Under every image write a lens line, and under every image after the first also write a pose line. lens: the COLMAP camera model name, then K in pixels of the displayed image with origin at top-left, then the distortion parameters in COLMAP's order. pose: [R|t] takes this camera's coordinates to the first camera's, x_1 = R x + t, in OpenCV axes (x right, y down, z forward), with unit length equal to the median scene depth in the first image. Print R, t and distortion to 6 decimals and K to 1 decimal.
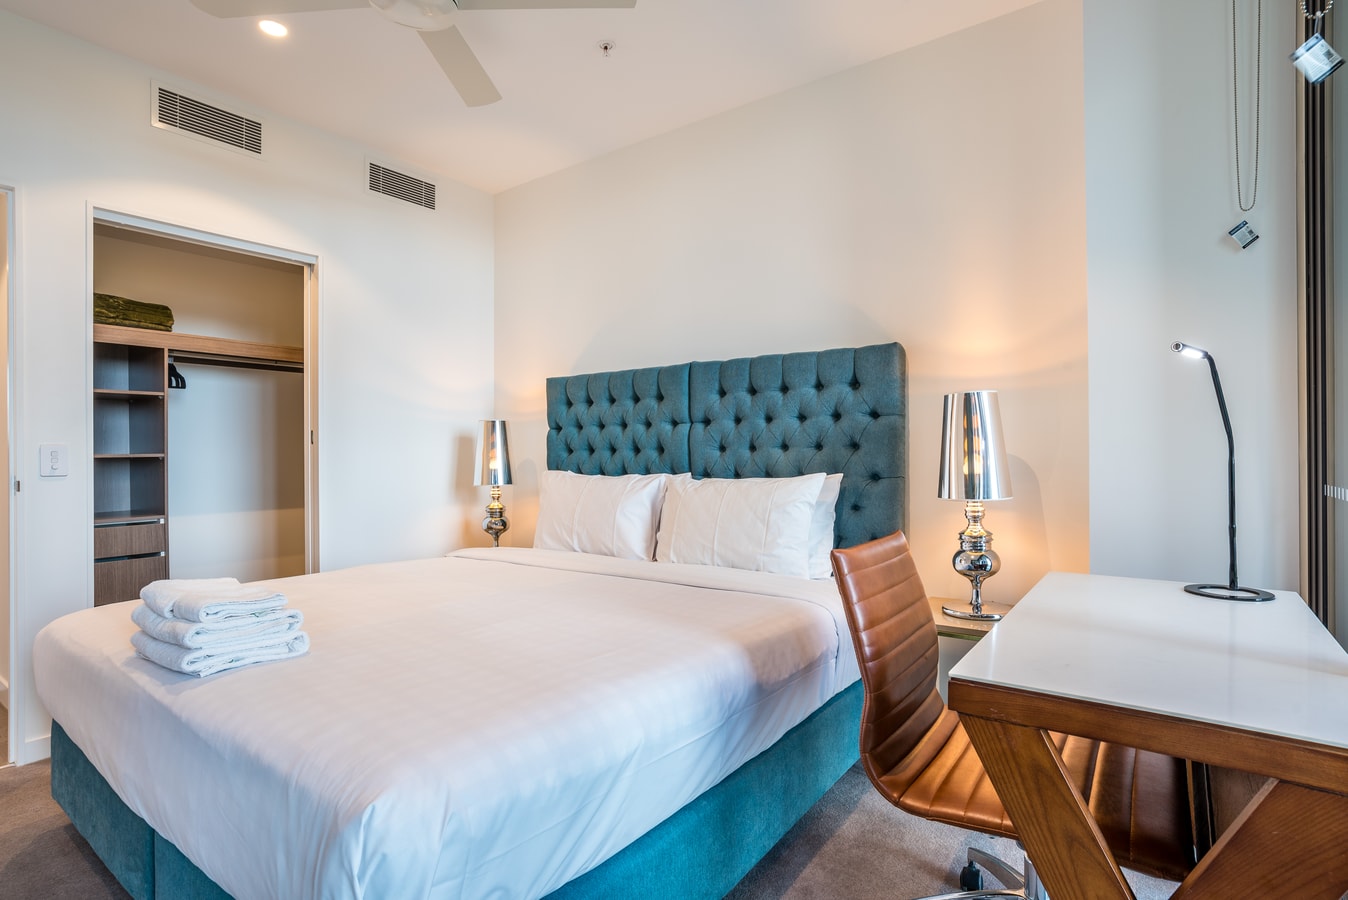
lens RADIAL K [[685.1, 0, 685.9], [0, 685.1, 450.1], [0, 0, 1]] dist [-0.000736, 0.000304]
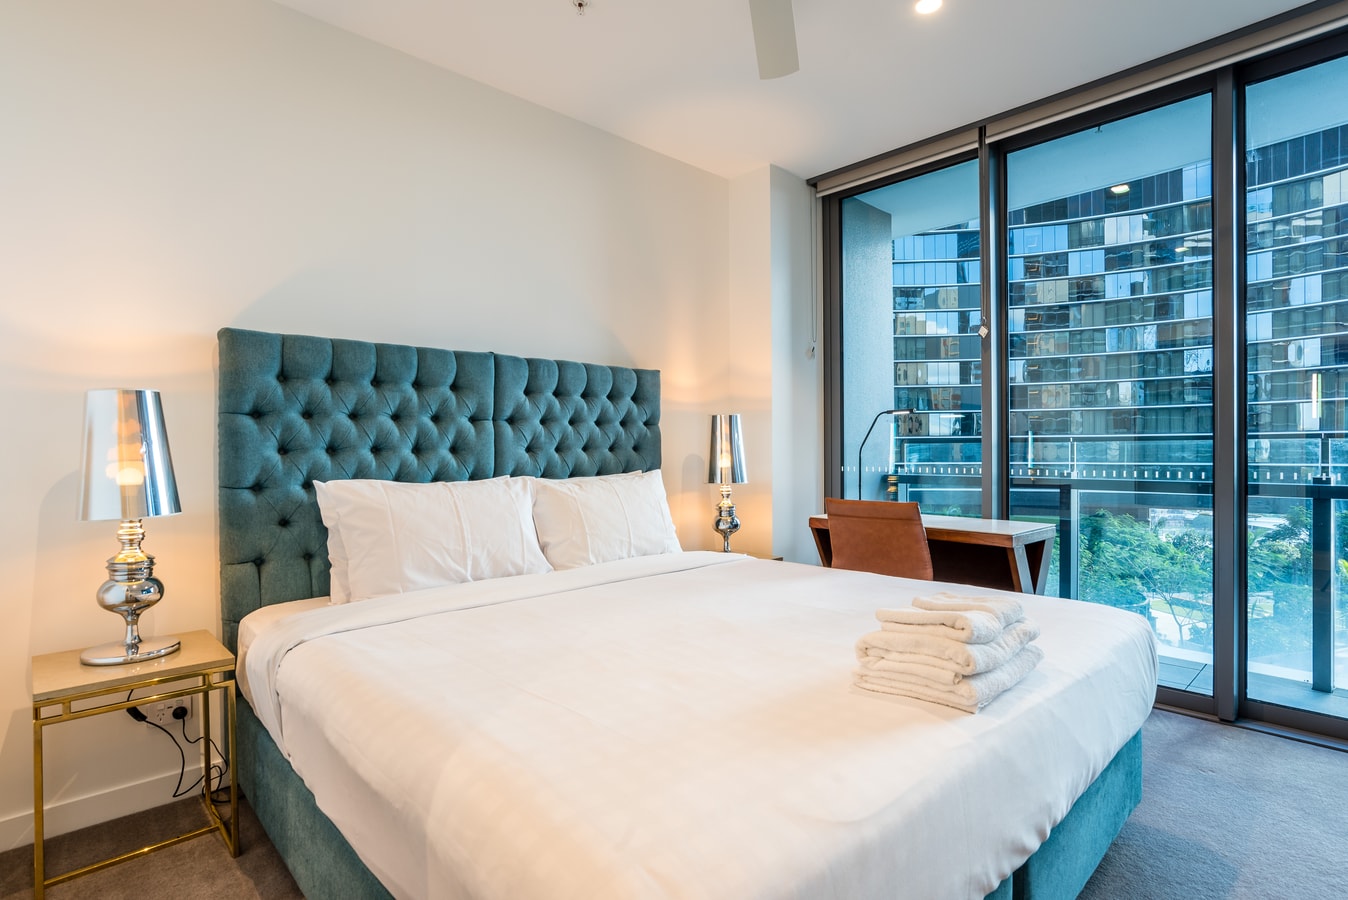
lens RADIAL K [[685.1, 0, 685.9], [0, 685.1, 450.1], [0, 0, 1]] dist [-0.000736, 0.000304]
pose [[0.189027, 0.012178, 0.981896, -0.873277], [0.003740, 0.999907, -0.013121, 0.012392], [-0.981965, 0.006152, 0.188964, 0.619259]]
